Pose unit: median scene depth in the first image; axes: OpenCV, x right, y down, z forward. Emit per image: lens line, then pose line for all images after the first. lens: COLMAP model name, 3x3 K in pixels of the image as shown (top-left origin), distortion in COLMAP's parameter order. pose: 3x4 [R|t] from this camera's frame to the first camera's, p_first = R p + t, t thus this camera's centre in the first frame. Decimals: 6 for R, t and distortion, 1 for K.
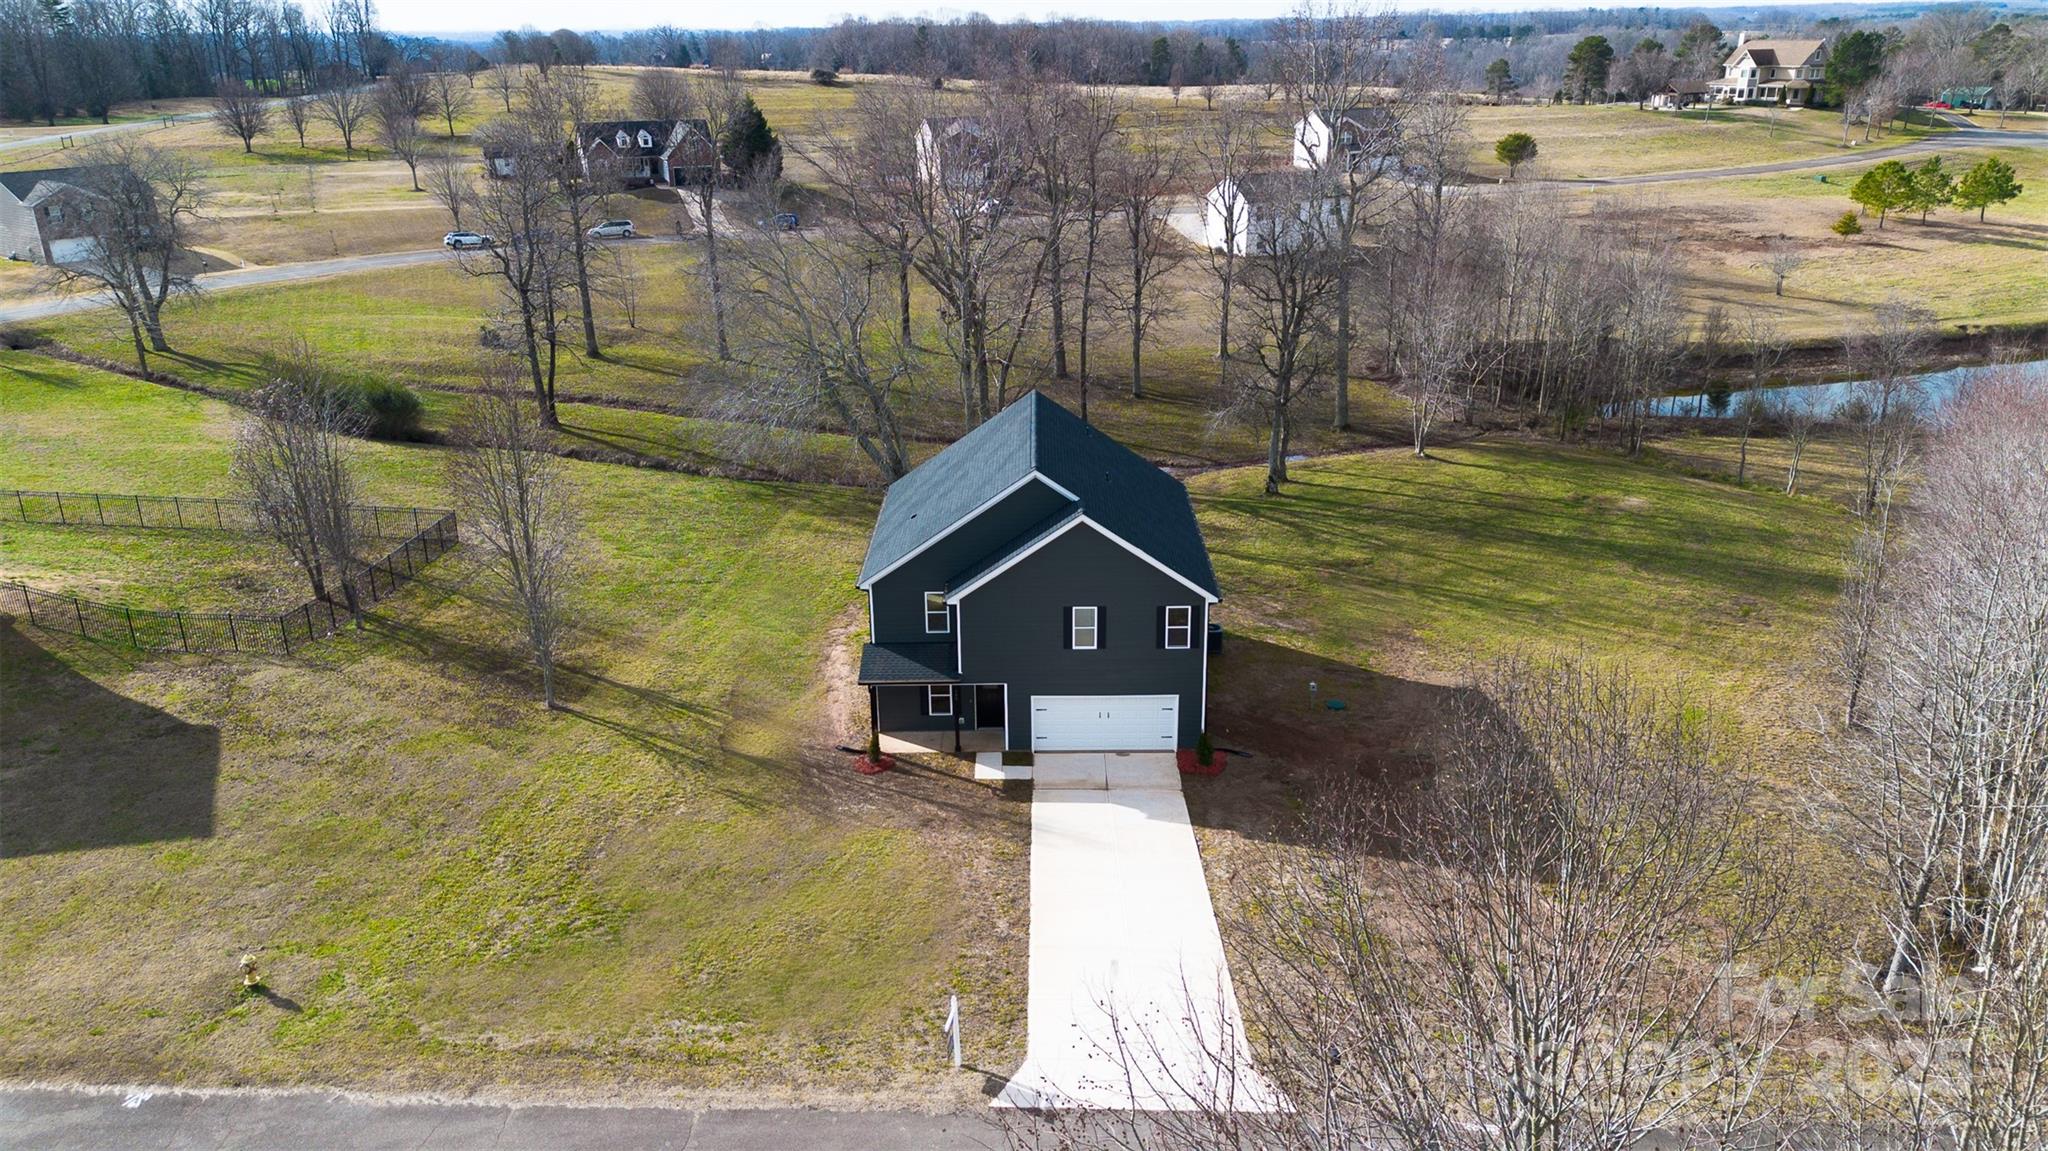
lens RADIAL K [[1436.4, 0, 1031.2], [0, 1436.4, 571.6], [0, 0, 1]] dist [0.087586, -0.105244]
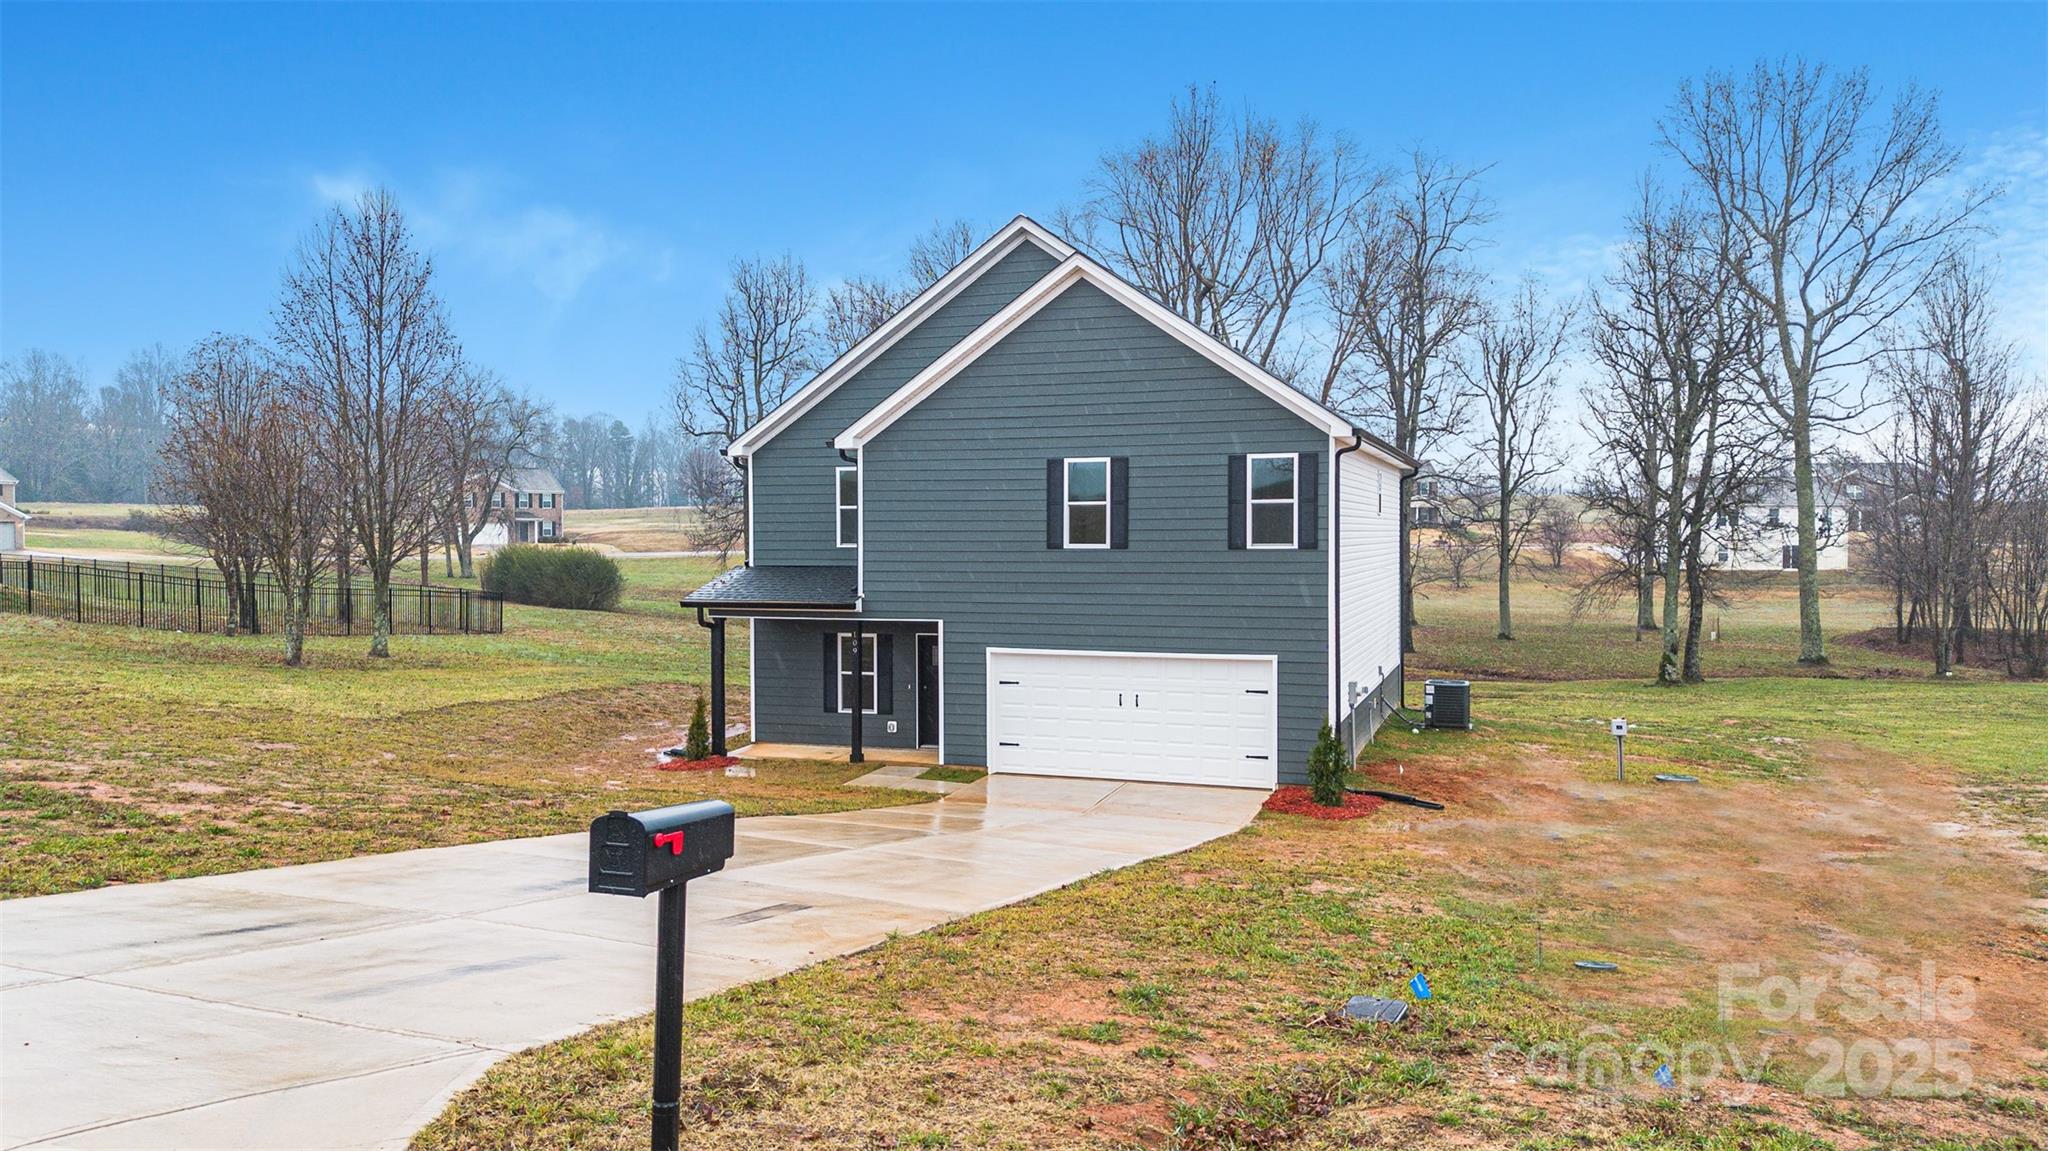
lens RADIAL K [[1436.4, 0, 1031.2], [0, 1436.4, 571.6], [0, 0, 1]] dist [0.087586, -0.105244]
pose [[0.945836, 0.018187, -0.324136, 0.176816], [-0.122179, 0.944966, -0.303499, 0.210347], [0.300778, 0.326662, 0.896005, 0.533133]]
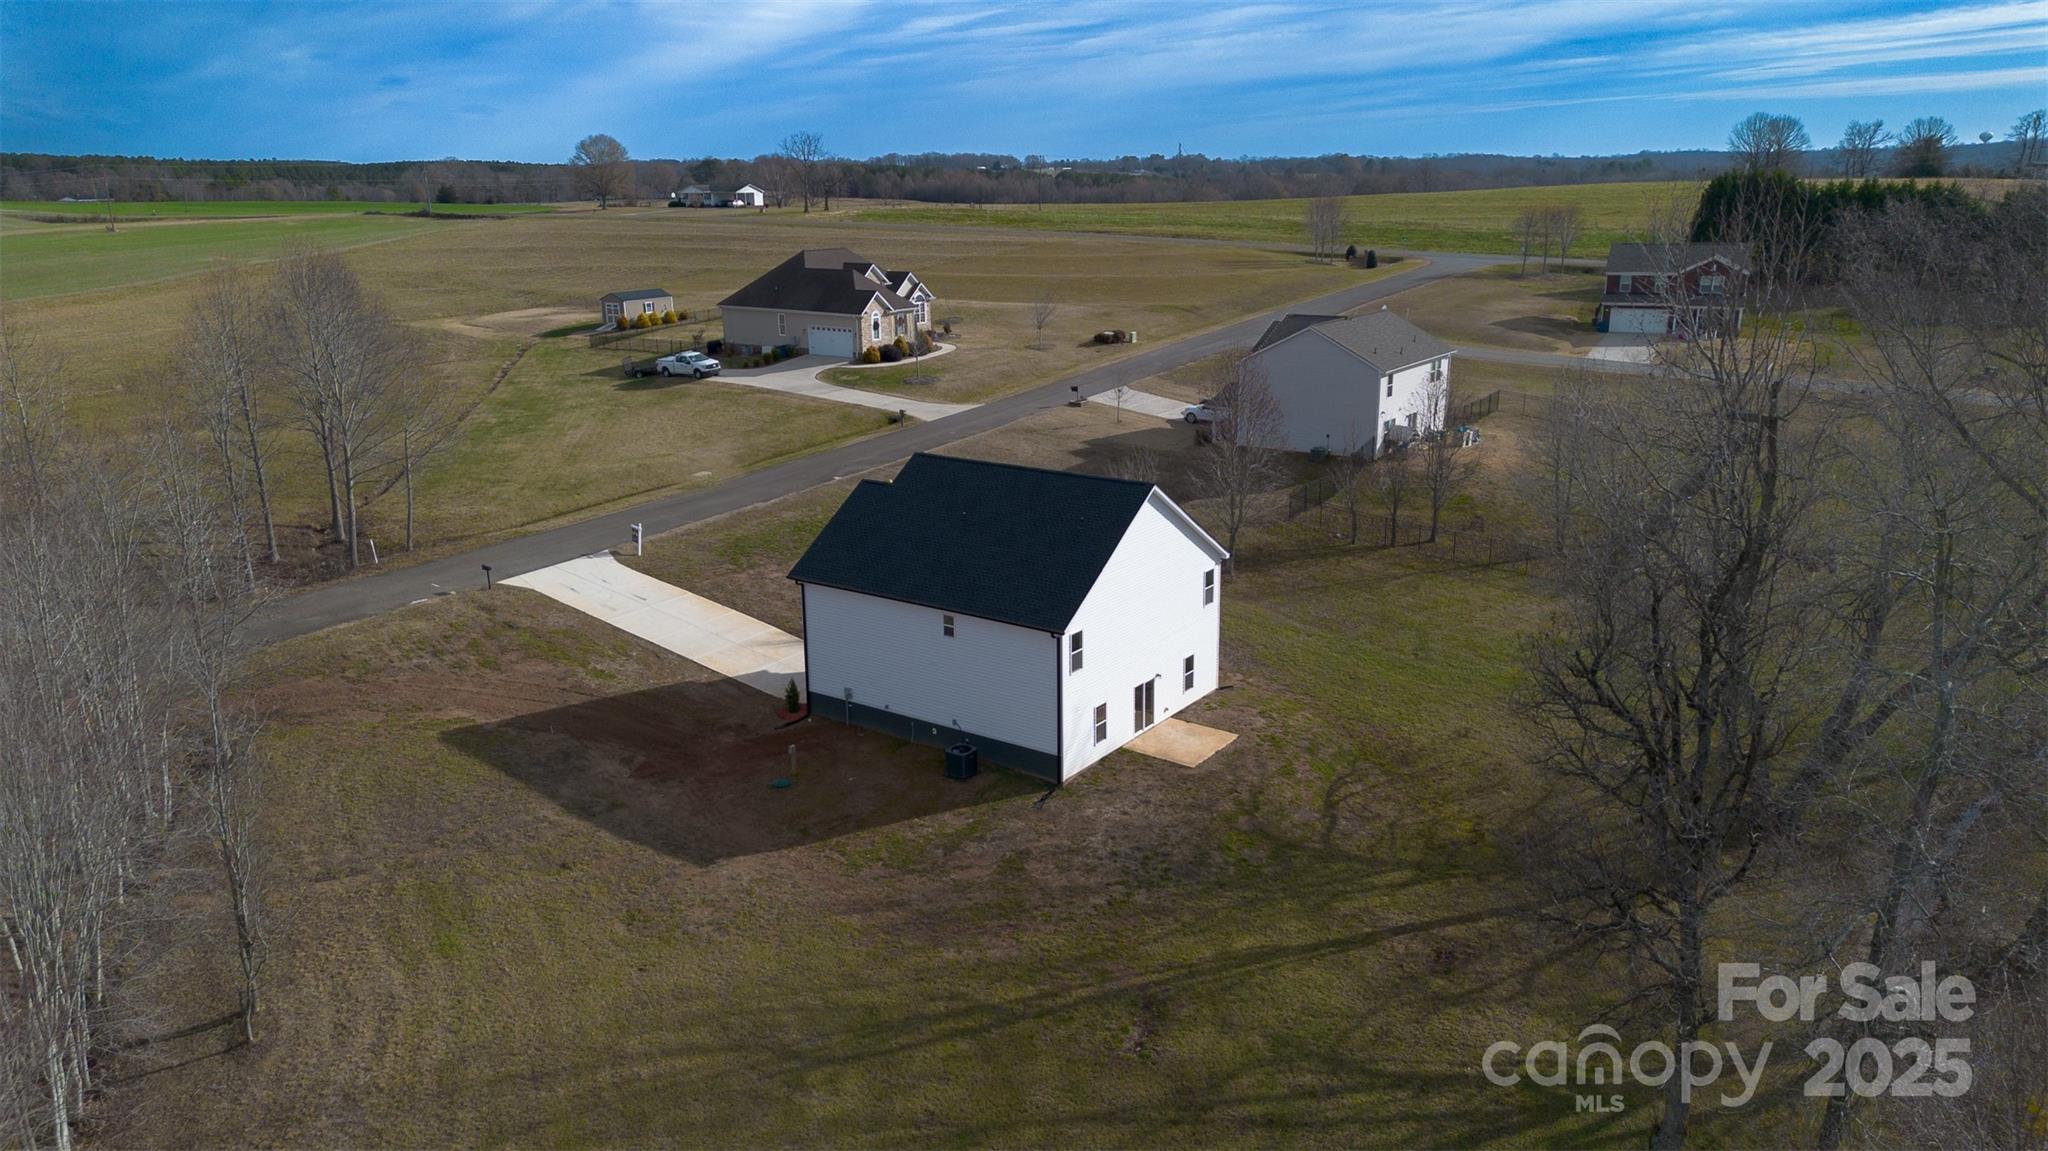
lens RADIAL K [[1467.2, 0, 1039.9], [0, 1467.2, 576.0], [0, 0, 1]] dist [0.036050, -0.001231]
pose [[-0.571161, 0.239192, -0.785215, 0.911617], [-0.273560, 0.846446, 0.456830, -0.558386], [0.773912, 0.475727, -0.418023, 1.584604]]
